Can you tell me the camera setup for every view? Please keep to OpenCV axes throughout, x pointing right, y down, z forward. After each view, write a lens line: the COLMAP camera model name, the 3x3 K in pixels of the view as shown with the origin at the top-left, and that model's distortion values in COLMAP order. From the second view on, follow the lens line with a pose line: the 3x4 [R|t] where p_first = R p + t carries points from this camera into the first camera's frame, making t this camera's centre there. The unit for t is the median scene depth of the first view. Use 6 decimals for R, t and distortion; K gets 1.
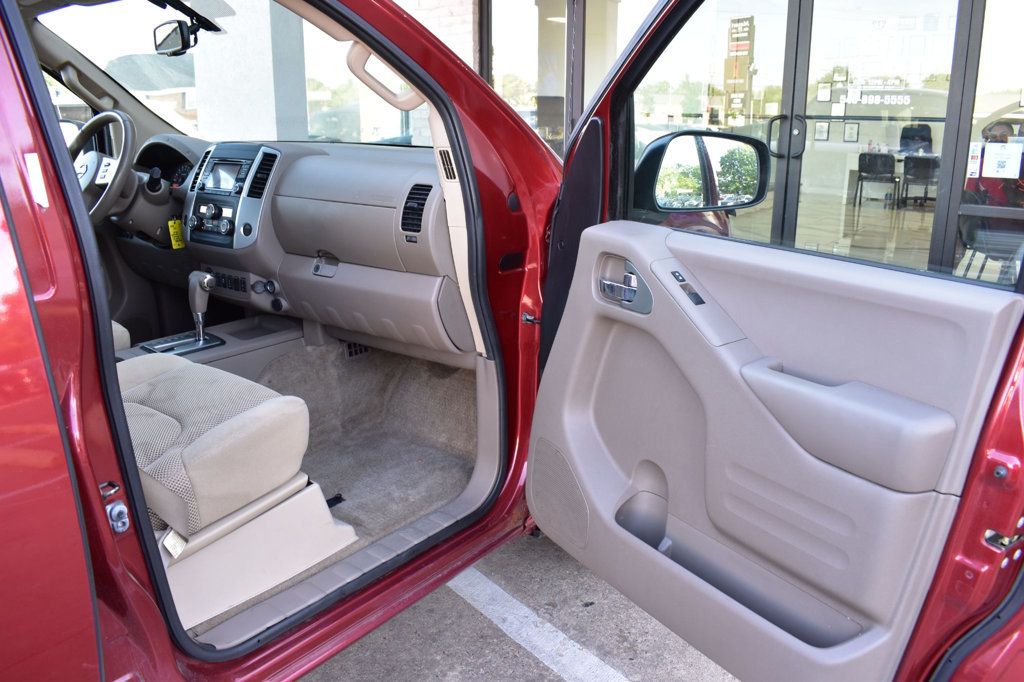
lens RADIAL K [[792.6, 0, 512.0], [0, 792.6, 341.0], [0, 0, 1]] dist [-0.094149, 0.009928]
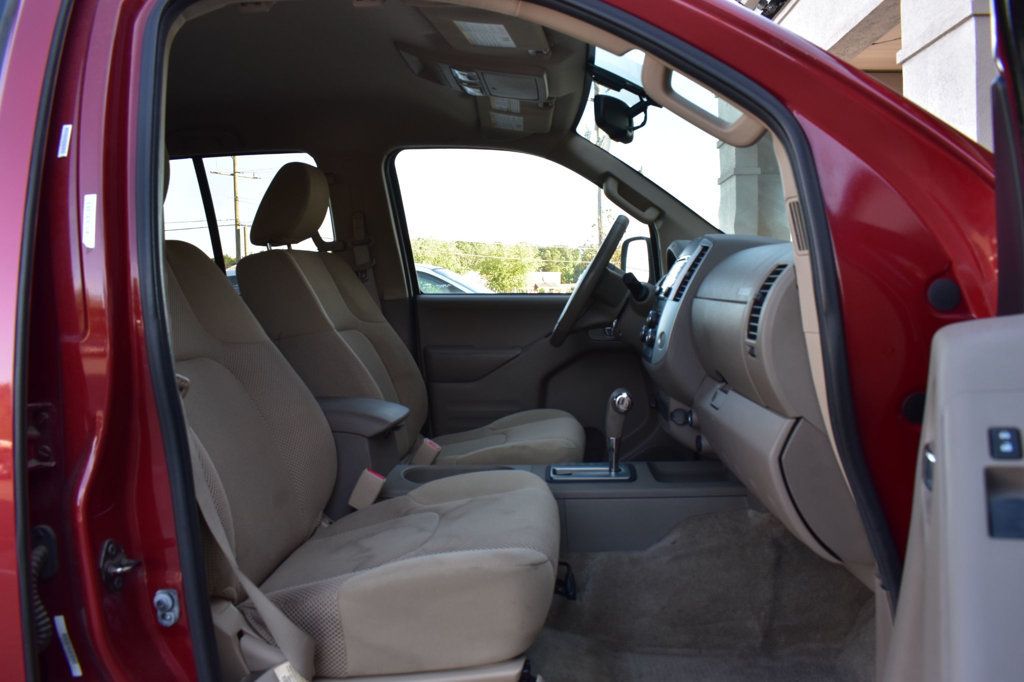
lens RADIAL K [[792.6, 0, 512.0], [0, 792.6, 341.0], [0, 0, 1]] dist [-0.094149, 0.009928]
pose [[0.561487, 0.033724, -0.826798, 0.303283], [-0.199843, 0.975119, -0.095942, -0.045937], [0.802991, 0.219100, 0.554256, 0.571953]]
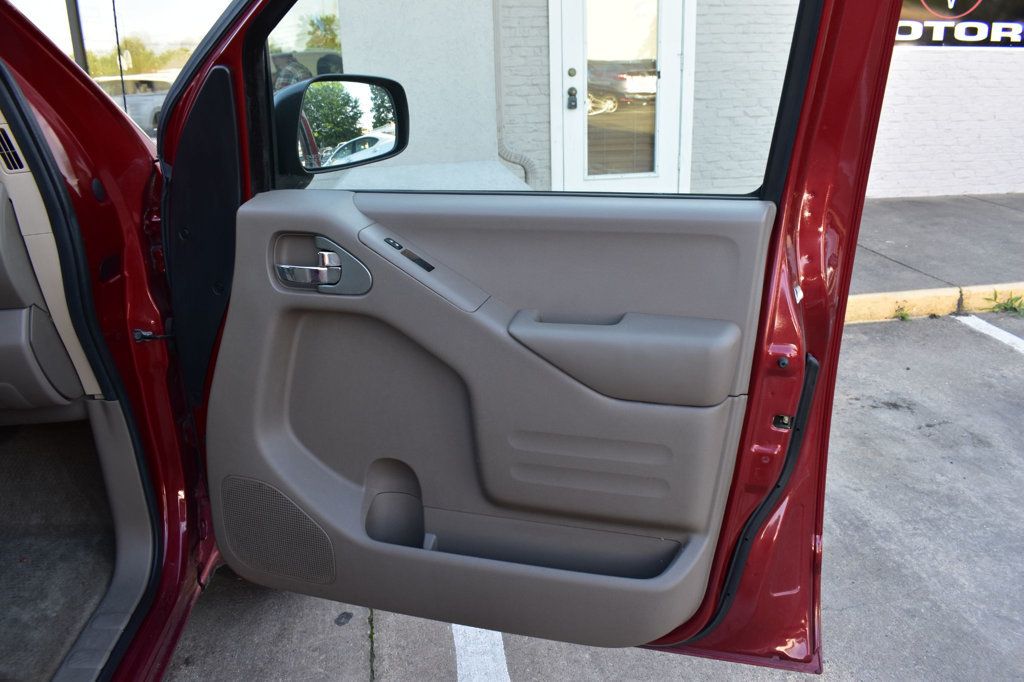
lens RADIAL K [[792.6, 0, 512.0], [0, 792.6, 341.0], [0, 0, 1]] dist [-0.094149, 0.009928]
pose [[0.749681, -0.244971, 0.614790, -0.215739], [0.210396, 0.968995, 0.129550, -0.055193], [-0.627464, 0.032228, 0.777978, 0.219830]]
